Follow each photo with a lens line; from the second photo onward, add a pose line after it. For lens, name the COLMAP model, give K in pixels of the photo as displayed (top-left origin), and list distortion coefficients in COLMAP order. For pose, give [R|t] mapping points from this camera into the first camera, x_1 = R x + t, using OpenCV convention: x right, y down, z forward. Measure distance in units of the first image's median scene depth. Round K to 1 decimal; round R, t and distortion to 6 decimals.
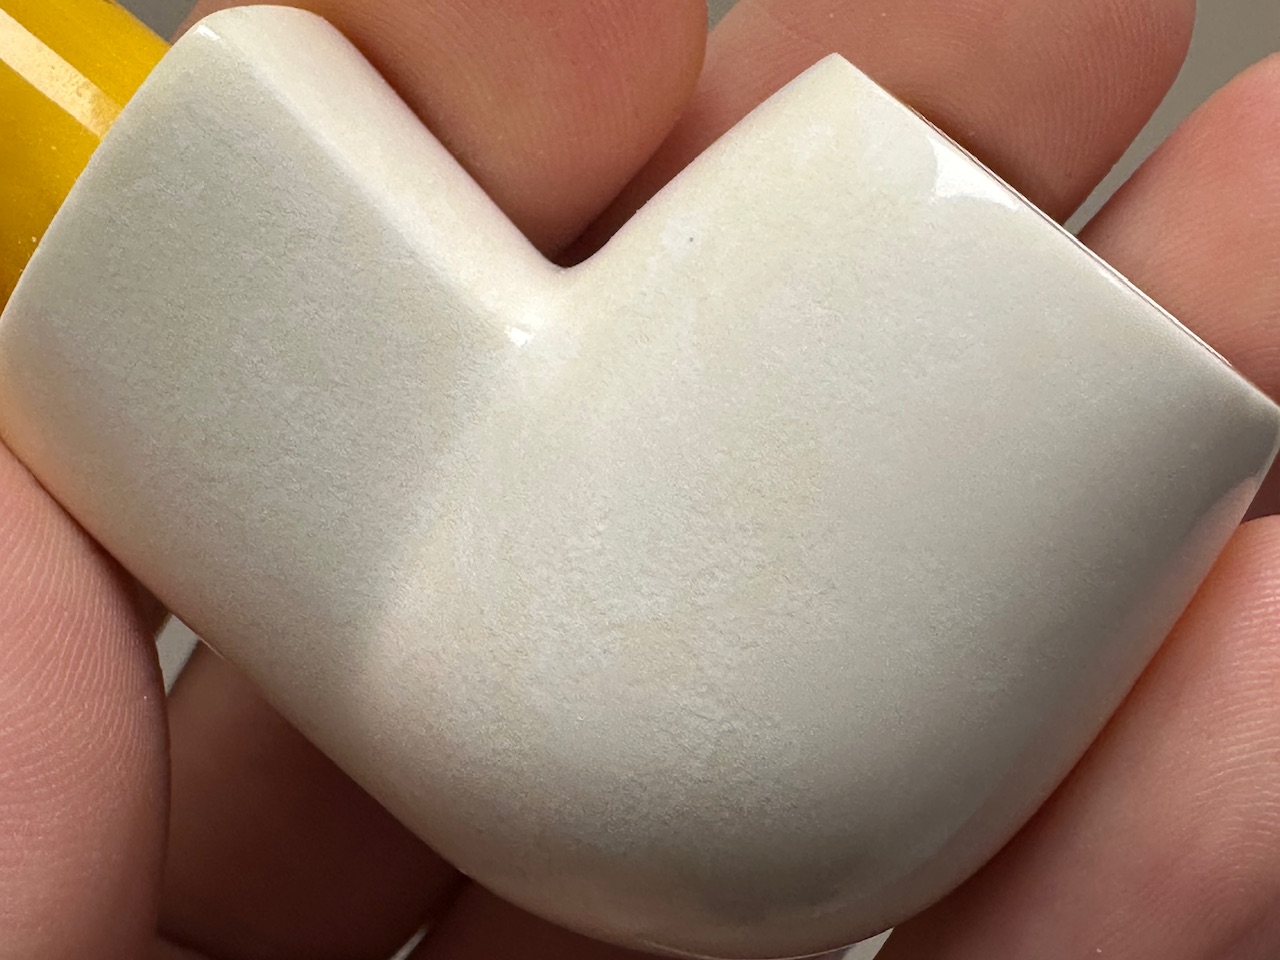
lens RADIAL K [[1784.6, 0, 640.0], [0, 1784.6, 480.0], [0, 0, 1]] dist [-0.017891, -0.025312]
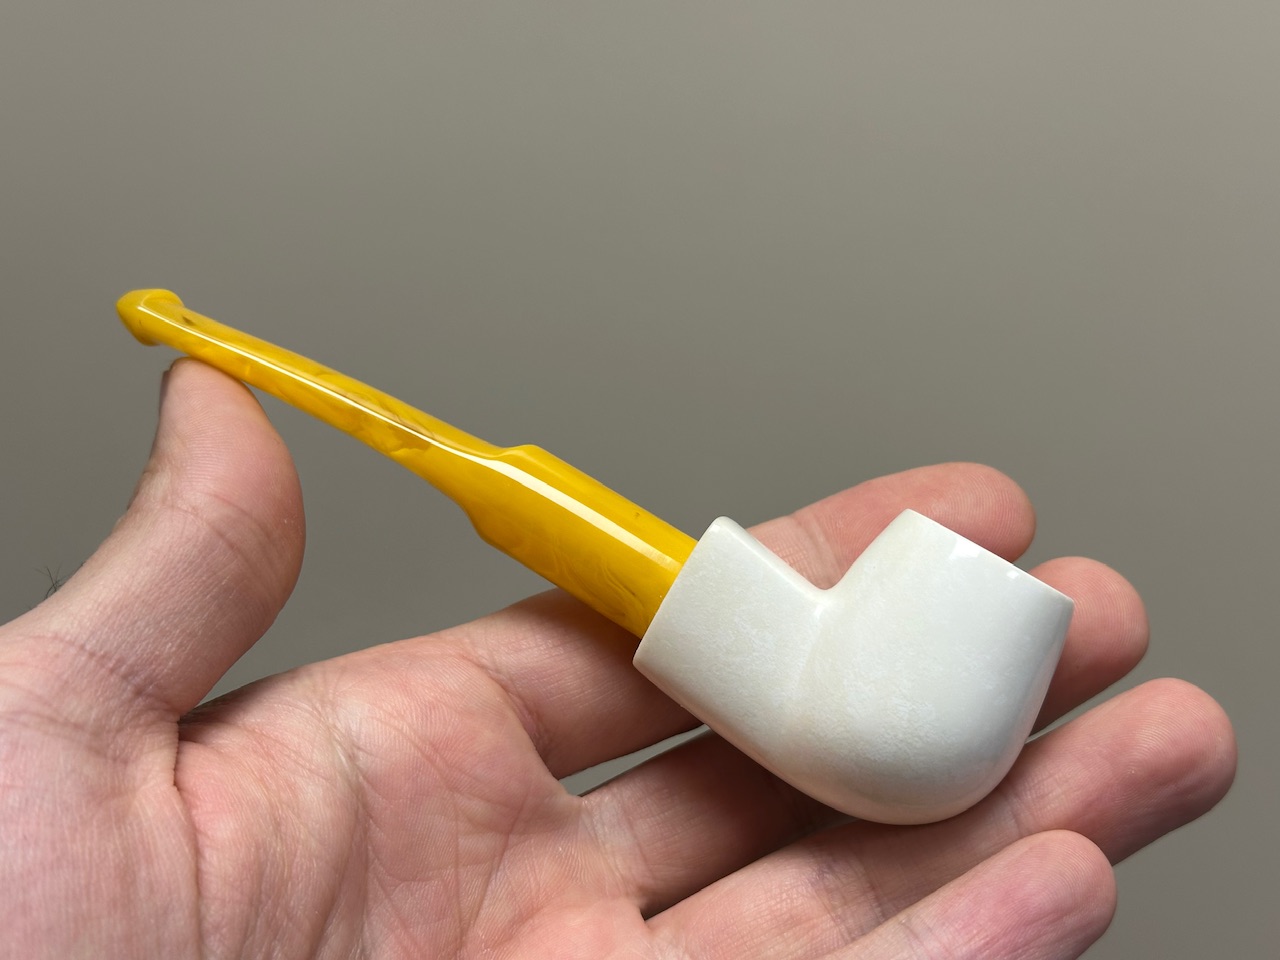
lens RADIAL K [[1782.5, 0, 640.0], [0, 1782.5, 480.0], [0, 0, 1]] dist [0.251492, 0.006456]
pose [[0.991184, -0.131095, -0.019182, -0.301368], [0.121549, 0.957359, -0.262086, 0.500987], [0.052722, 0.257444, 0.964854, -2.141454]]
